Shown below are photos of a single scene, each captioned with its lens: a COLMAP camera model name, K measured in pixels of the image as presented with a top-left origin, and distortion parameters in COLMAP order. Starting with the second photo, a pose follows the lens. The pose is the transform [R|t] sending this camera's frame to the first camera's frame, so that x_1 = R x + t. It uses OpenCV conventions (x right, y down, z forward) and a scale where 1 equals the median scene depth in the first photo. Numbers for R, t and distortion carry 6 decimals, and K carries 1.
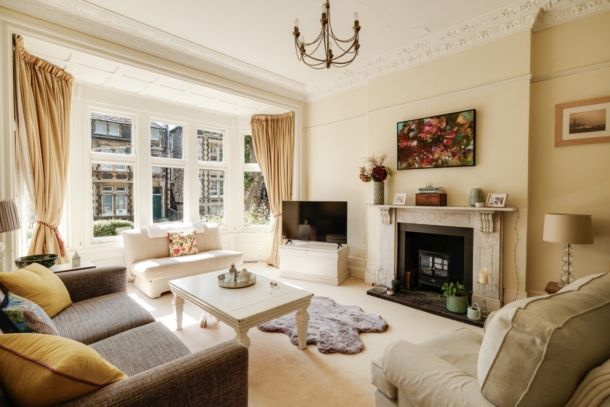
lens RADIAL K [[287.6, 0, 305.1], [0, 287.6, 203.6], [0, 0, 1]] dist [-0.002420, 0.000445]
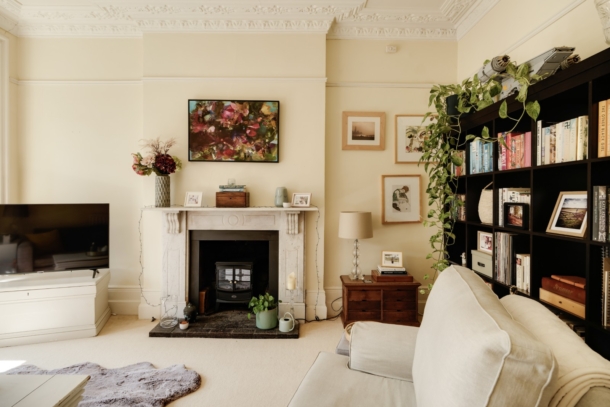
lens RADIAL K [[325.7, 0, 304.6], [0, 325.7, 197.5], [0, 0, 1]] dist [0.000364, -0.002672]
pose [[0.705973, -0.004012, 0.708228, -0.086150], [0.017399, 0.999780, -0.011681, -0.005906], [-0.708025, 0.020569, 0.705887, 0.198714]]
